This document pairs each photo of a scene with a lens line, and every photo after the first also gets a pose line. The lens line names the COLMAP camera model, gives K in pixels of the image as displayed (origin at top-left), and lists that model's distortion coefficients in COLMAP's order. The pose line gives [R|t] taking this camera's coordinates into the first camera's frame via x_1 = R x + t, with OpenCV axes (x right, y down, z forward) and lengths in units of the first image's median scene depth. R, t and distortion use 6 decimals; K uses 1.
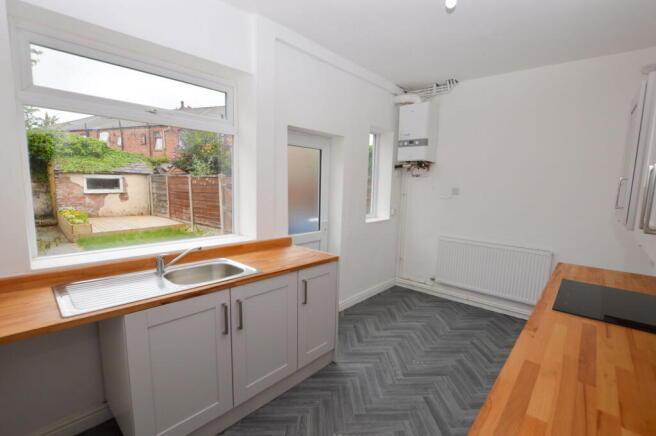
lens RADIAL K [[296.4, 0, 331.6], [0, 296.4, 221.1], [0, 0, 1]] dist [-0.029568, 0.002299]
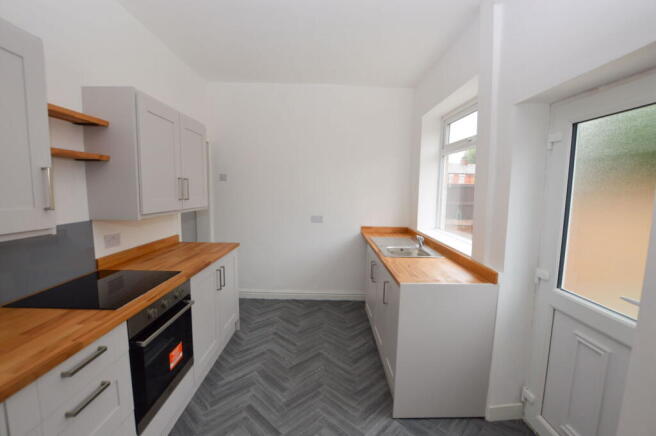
lens RADIAL K [[296.4, 0, 333.0], [0, 296.4, 221.4], [0, 0, 1]] dist [-0.029568, 0.002299]
pose [[-0.731352, 0.041794, -0.680718, 0.424286], [-0.119650, 0.974777, 0.188398, -0.104320], [0.671423, 0.219233, -0.707905, 0.878857]]
